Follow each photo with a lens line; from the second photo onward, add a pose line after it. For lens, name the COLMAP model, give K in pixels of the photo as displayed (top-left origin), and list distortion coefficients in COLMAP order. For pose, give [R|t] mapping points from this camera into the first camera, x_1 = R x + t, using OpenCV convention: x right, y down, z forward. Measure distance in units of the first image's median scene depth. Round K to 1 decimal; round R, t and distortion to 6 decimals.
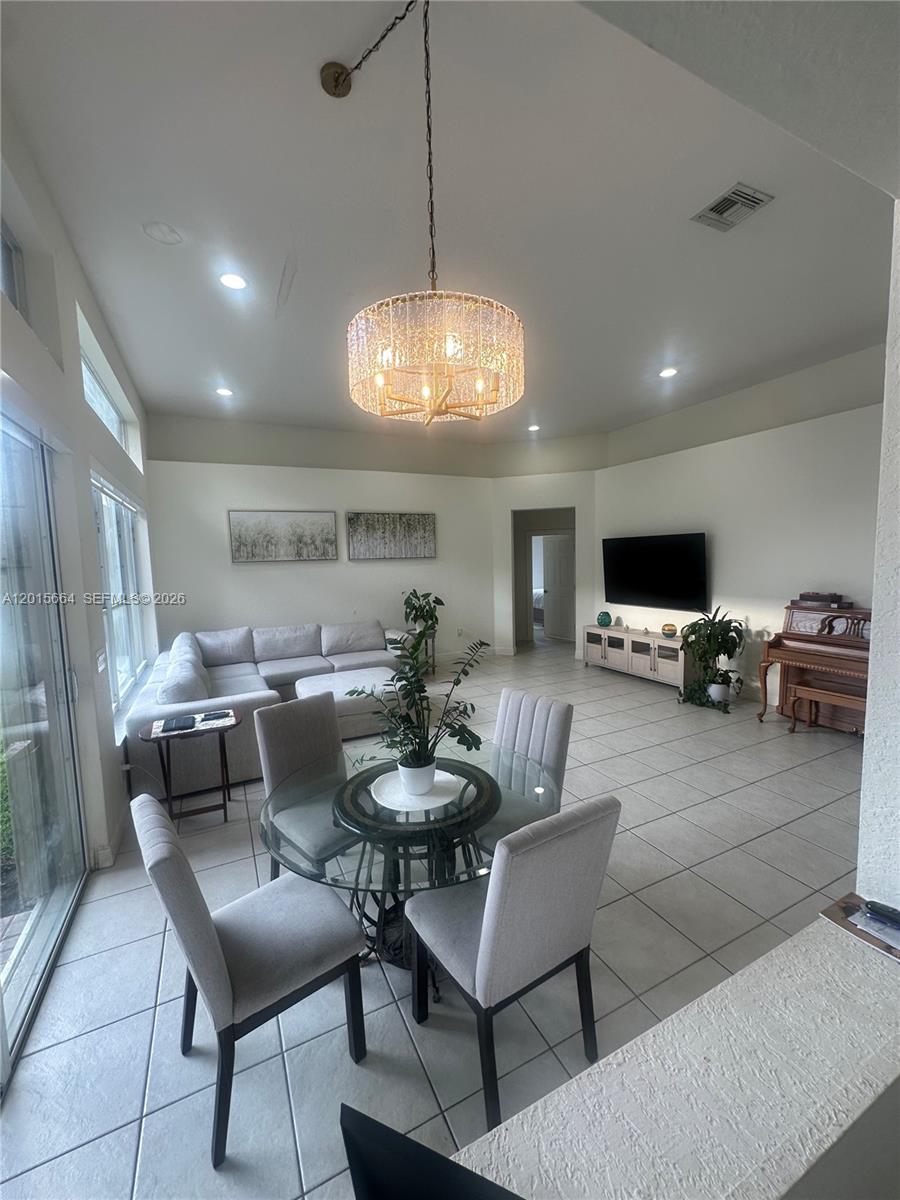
lens RADIAL K [[479.6, 0, 450.0], [0, 479.6, 600.0], [0, 0, 1]] dist [-0.001805, 0.000729]
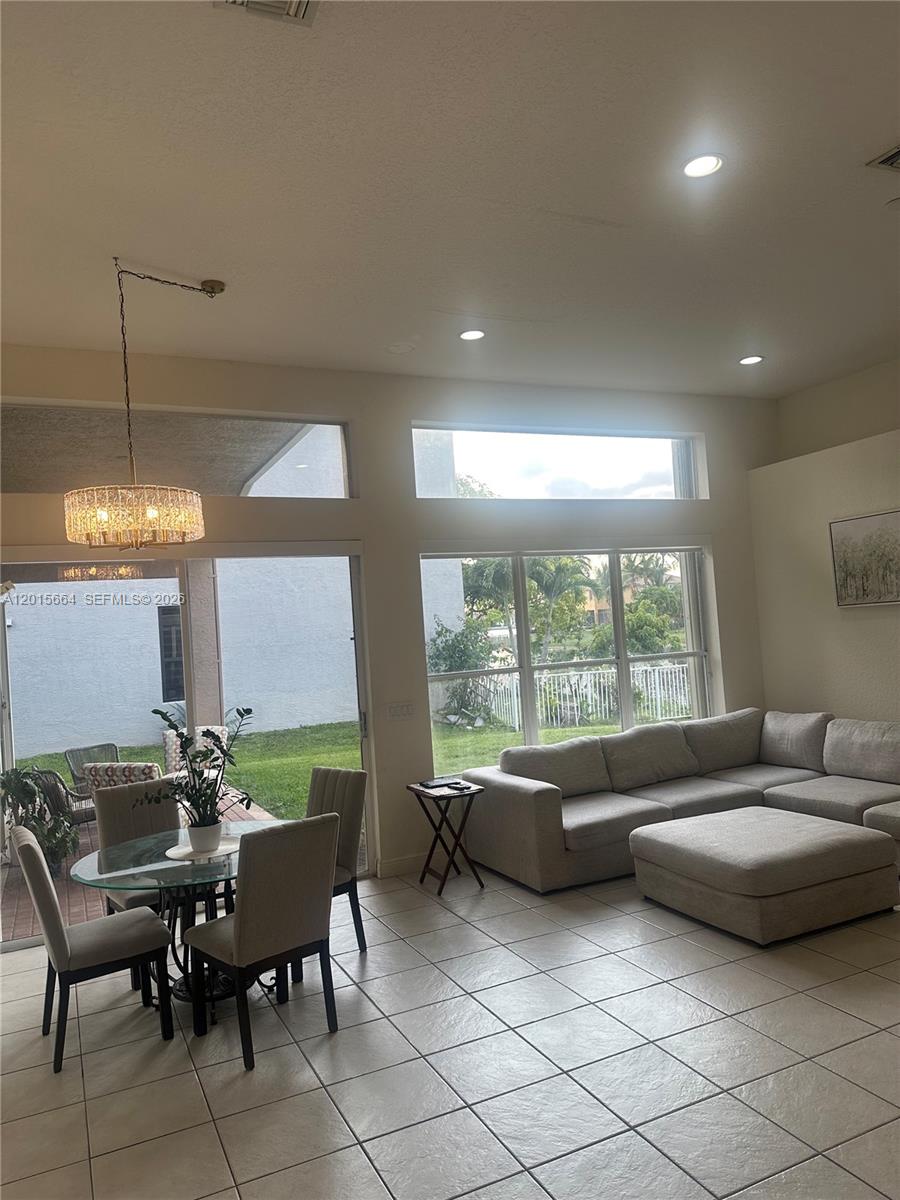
lens RADIAL K [[834.7, 0, 444.3], [0, 834.7, 602.9], [0, 0, 1]] dist [0.091104, -0.114234]
pose [[-0.019197, -0.001053, -0.999815, 1.098983], [-0.022886, 0.999738, -0.000613, -0.119154], [0.999554, 0.022870, -0.019217, 0.886942]]
